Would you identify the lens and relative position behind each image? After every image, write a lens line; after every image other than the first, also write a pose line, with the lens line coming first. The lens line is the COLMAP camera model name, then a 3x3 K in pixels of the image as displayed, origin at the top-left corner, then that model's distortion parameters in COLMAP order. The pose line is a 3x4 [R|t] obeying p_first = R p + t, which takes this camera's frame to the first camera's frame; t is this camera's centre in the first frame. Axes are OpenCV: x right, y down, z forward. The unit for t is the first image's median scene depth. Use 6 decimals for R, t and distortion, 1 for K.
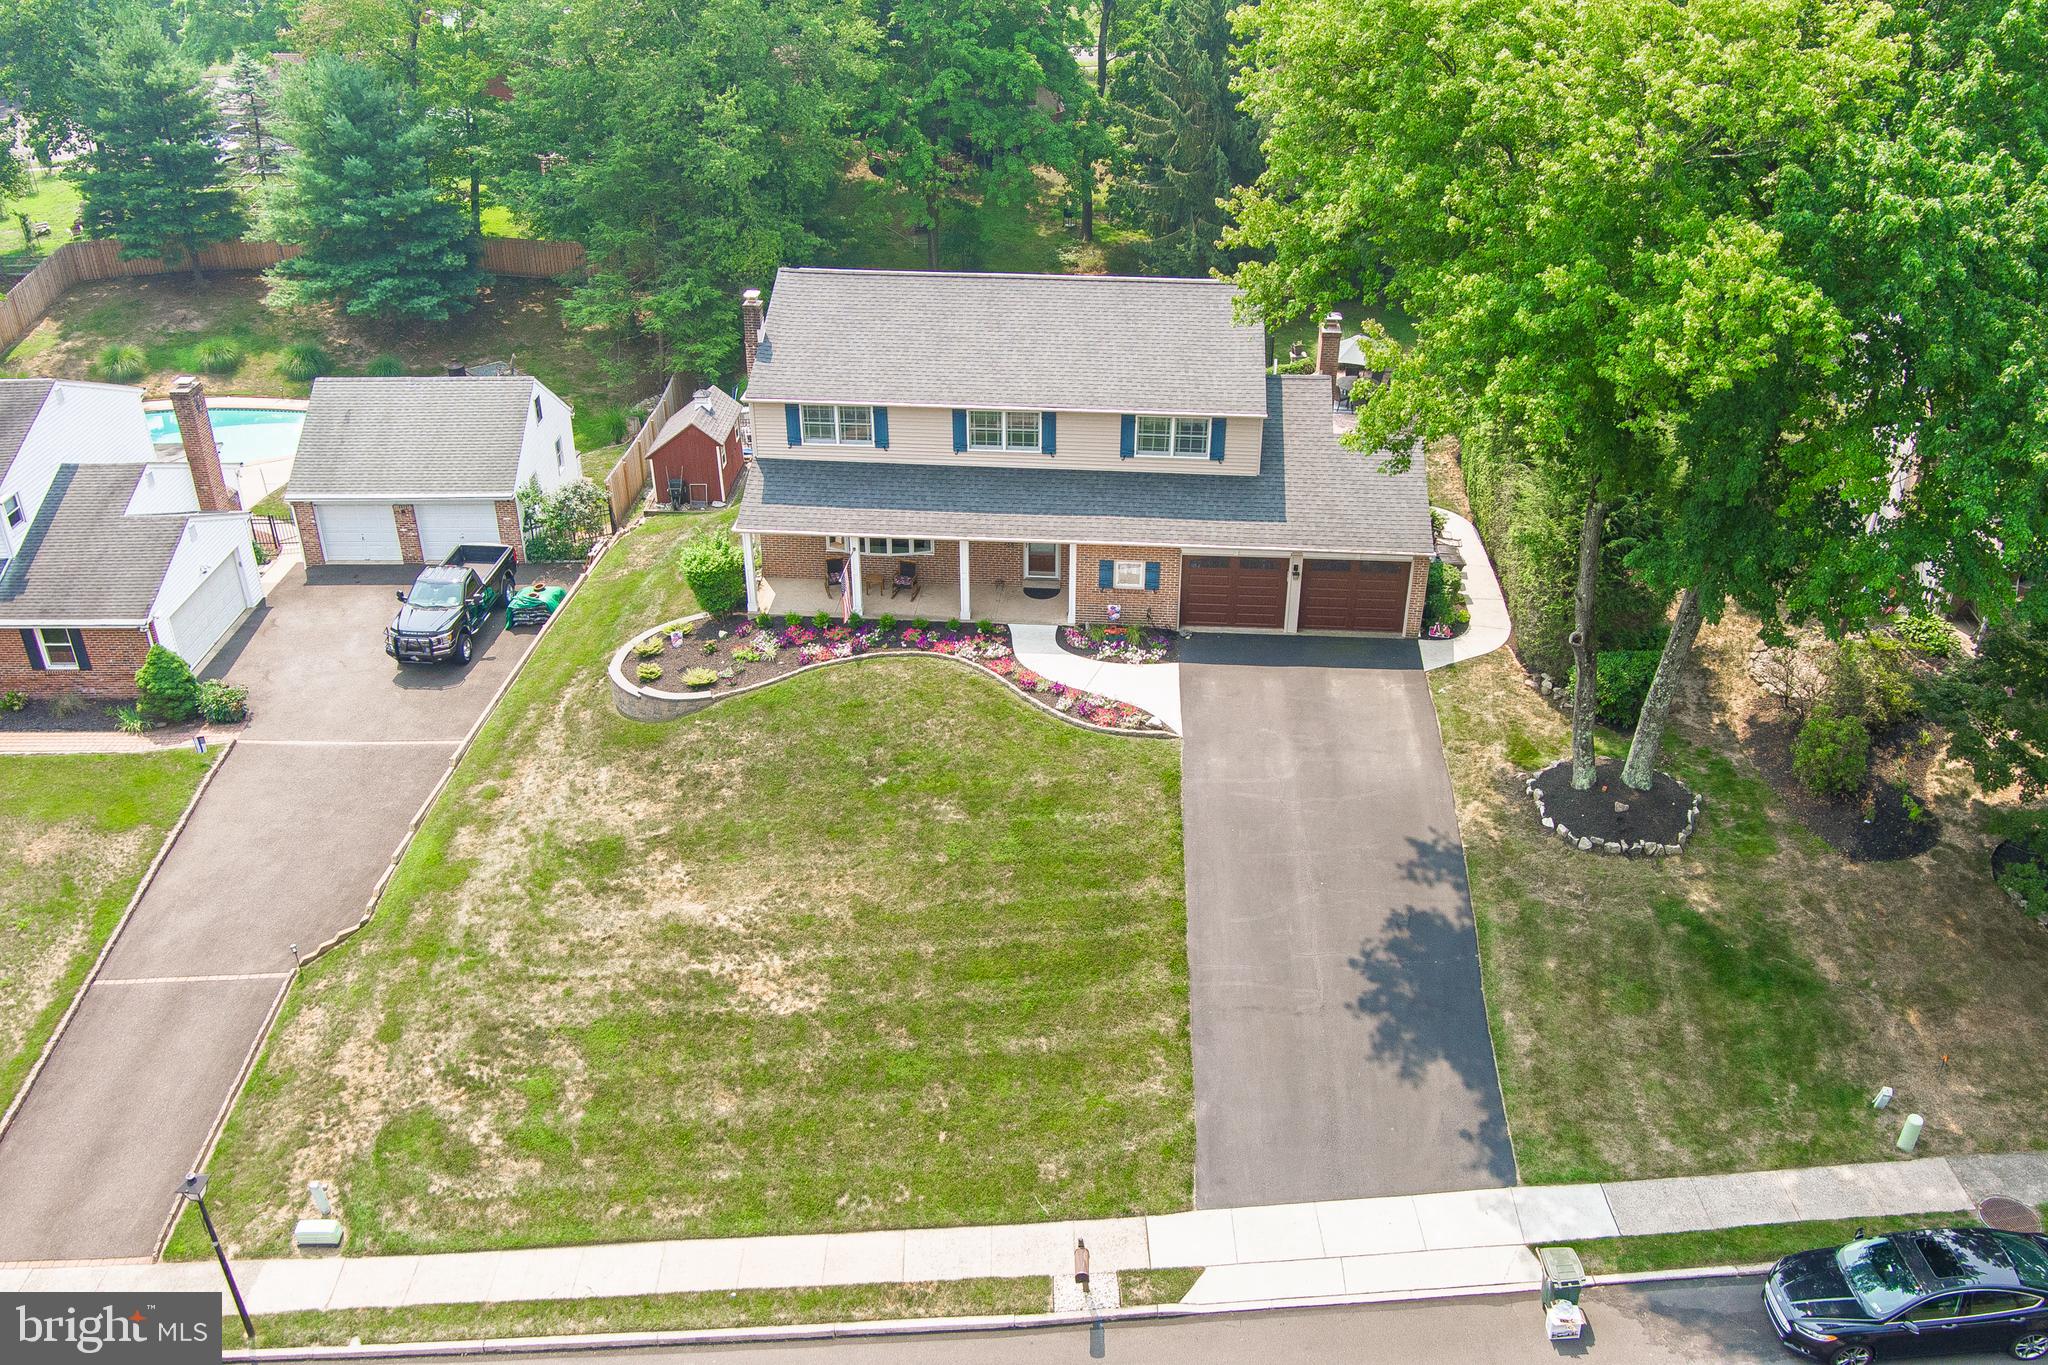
lens RADIAL K [[1642.6, 0, 1012.6], [0, 1642.6, 690.9], [0, 0, 1]] dist [-0.076250, 0.026426]
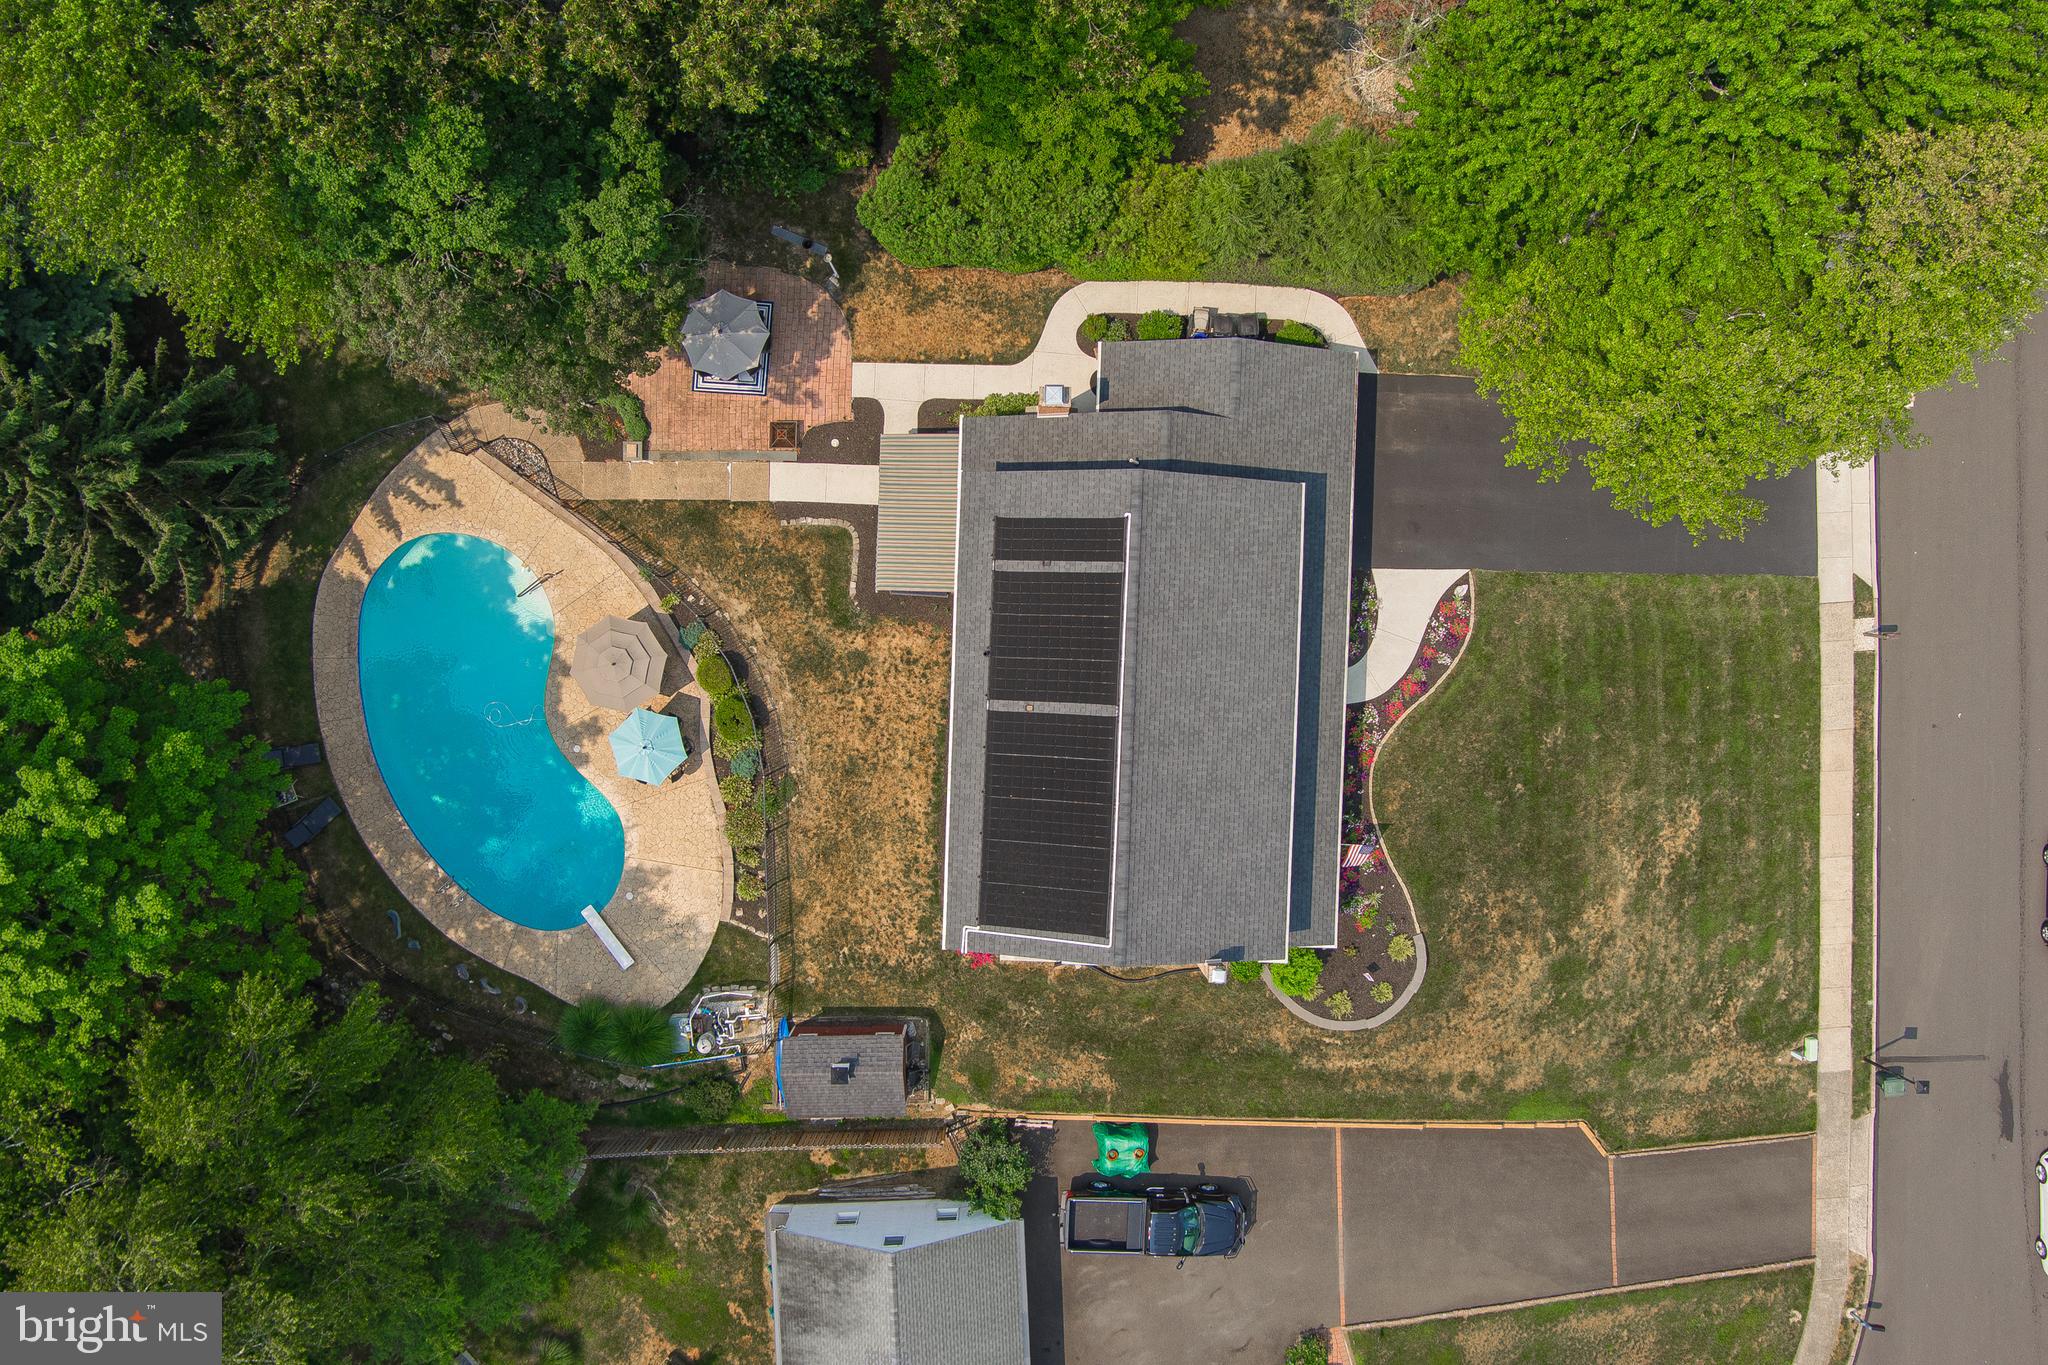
lens RADIAL K [[1642.6, 0, 1025.2], [0, 1642.6, 696.5], [0, 0, 1]] dist [-0.076250, 0.026426]
pose [[-0.053826, -0.998413, -0.016538, 0.039984], [0.489727, -0.040828, 0.870920, -1.265276], [-0.870213, 0.038779, 0.491147, 0.638335]]
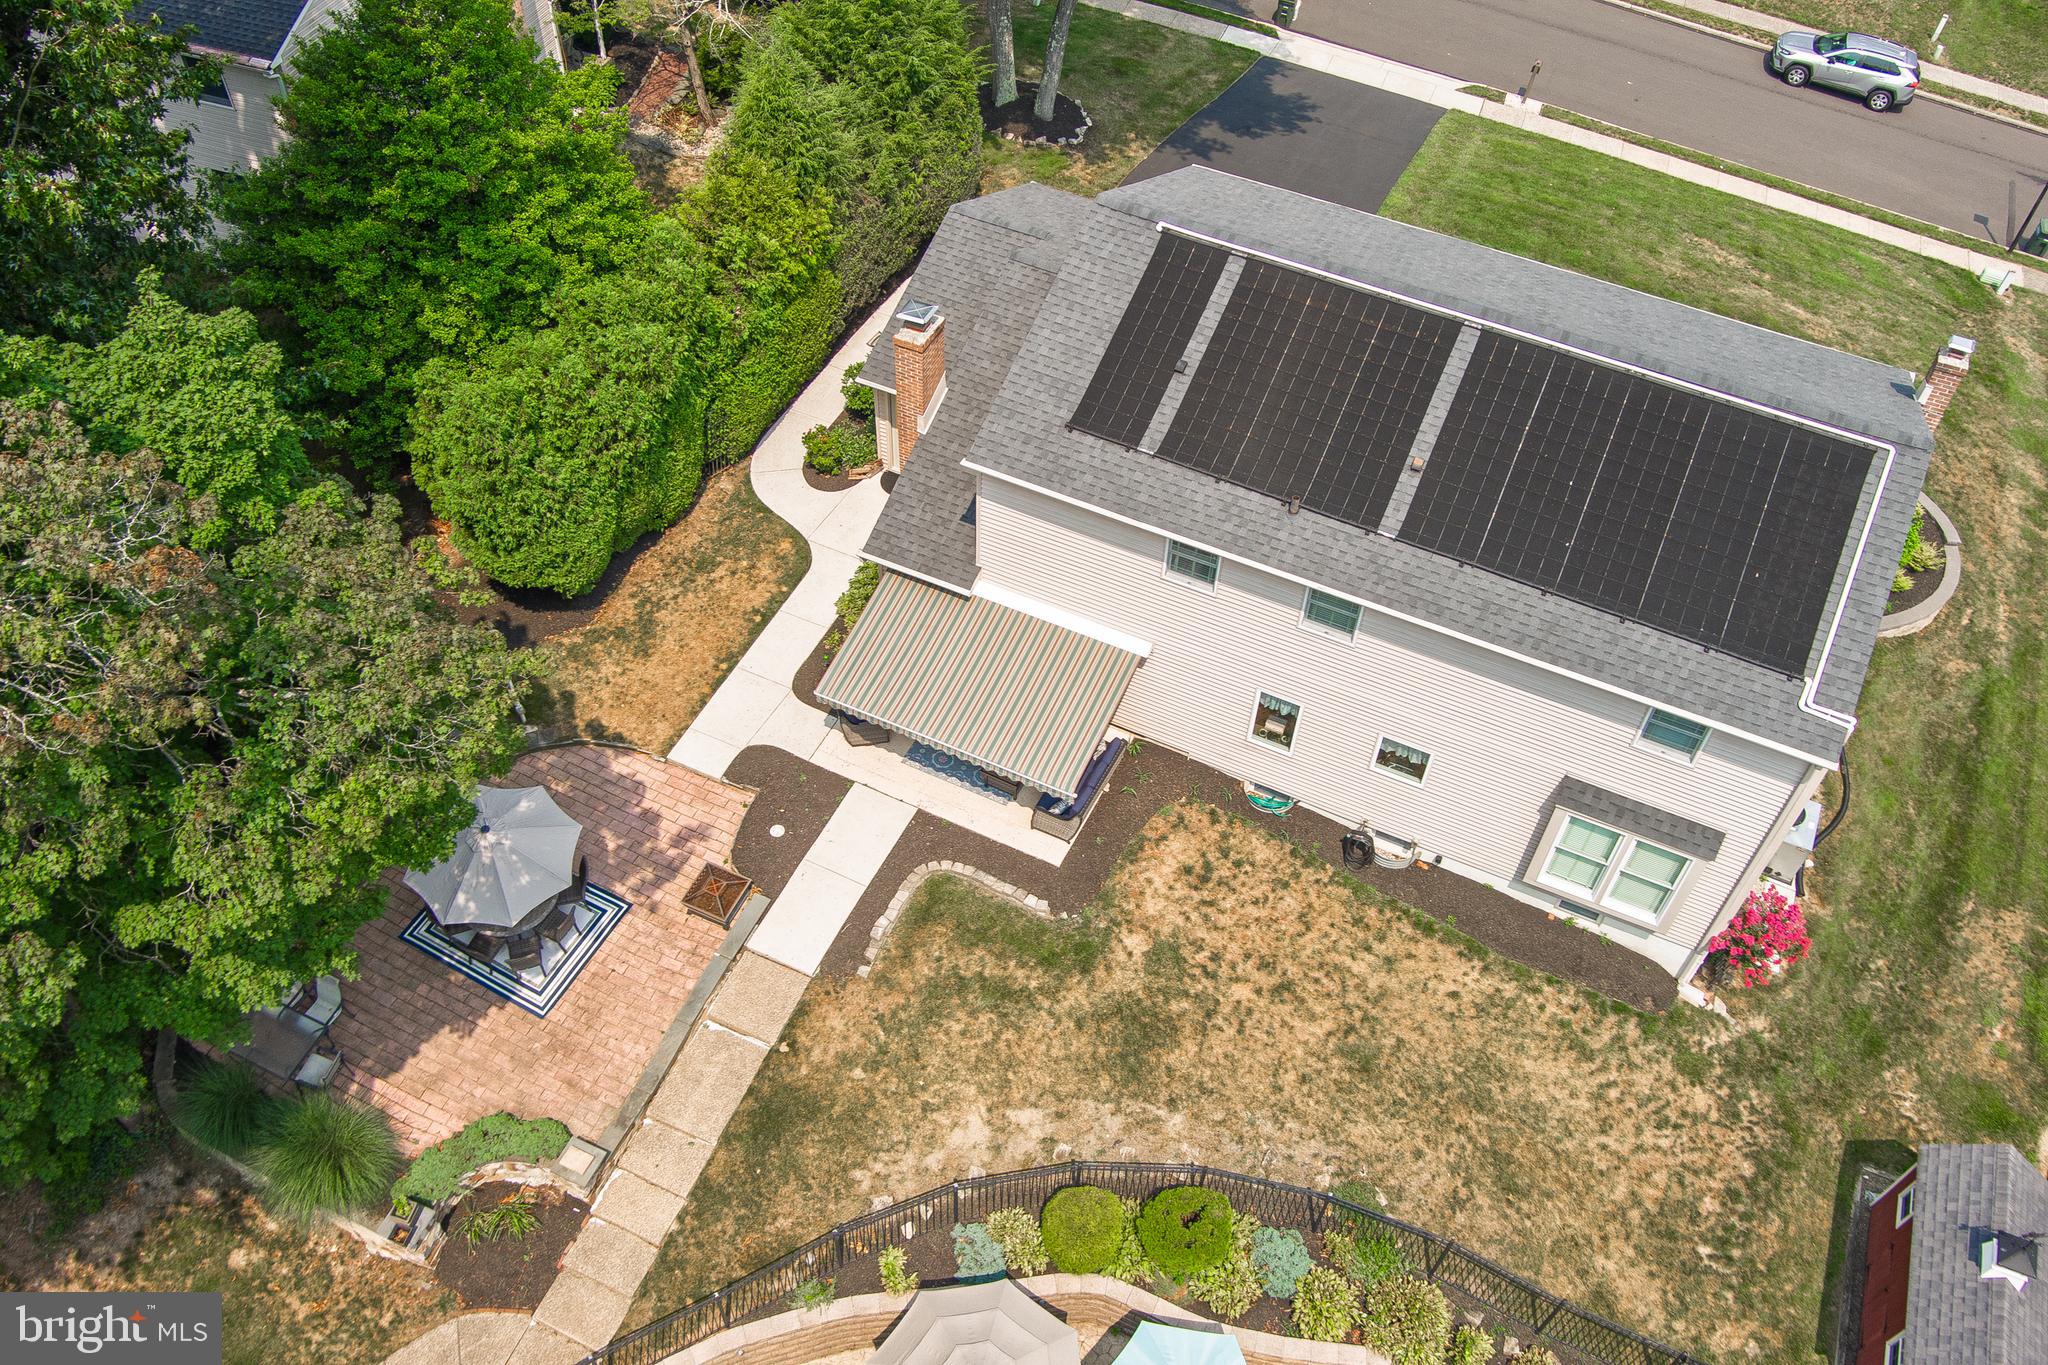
lens RADIAL K [[1642.6, 0, 1043.2], [0, 1642.6, 695.9], [0, 0, 1]] dist [-0.076250, 0.026426]
pose [[-0.936789, -0.284593, 0.203551, -0.004015], [0.147916, 0.205098, 0.967500, -0.880049], [-0.317091, 0.936452, -0.150038, 1.399042]]
